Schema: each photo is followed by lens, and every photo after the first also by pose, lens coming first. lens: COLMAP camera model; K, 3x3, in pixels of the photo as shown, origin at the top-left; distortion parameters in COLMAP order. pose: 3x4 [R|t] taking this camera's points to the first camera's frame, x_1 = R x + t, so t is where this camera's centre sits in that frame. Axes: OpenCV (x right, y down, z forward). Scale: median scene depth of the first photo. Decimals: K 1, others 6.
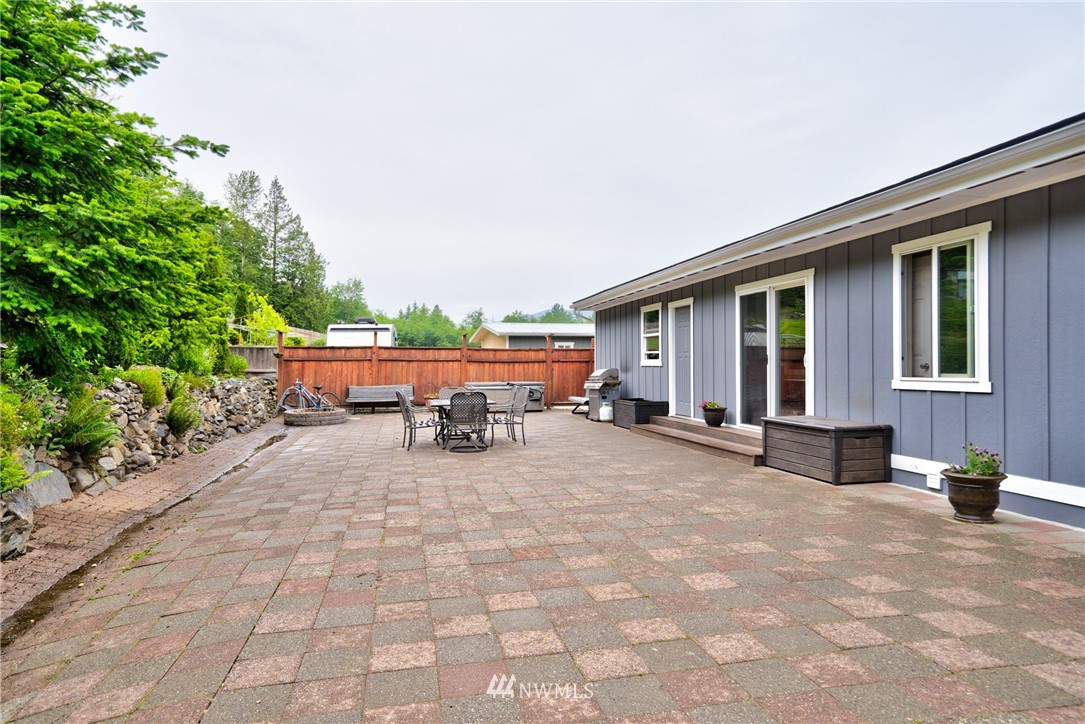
lens RADIAL K [[688.8, 0, 545.1], [0, 688.8, 363.1], [0, 0, 1]] dist [0.005822, 0.003832]
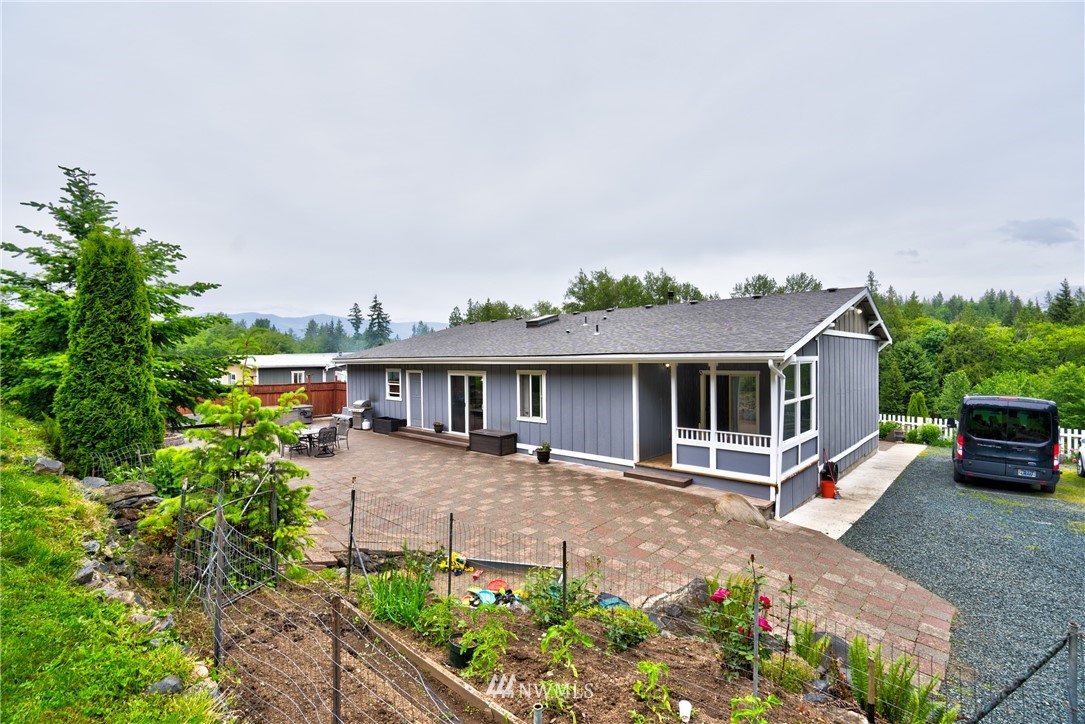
lens RADIAL K [[501.7, 0, 545.4], [0, 501.7, 361.4], [0, 0, 1]] dist [-0.005108, -0.000024]
pose [[0.818395, -0.005451, 0.574631, -0.605324], [0.002410, 0.999979, 0.006054, -0.222545], [-0.574652, -0.003570, 0.818390, -0.785625]]
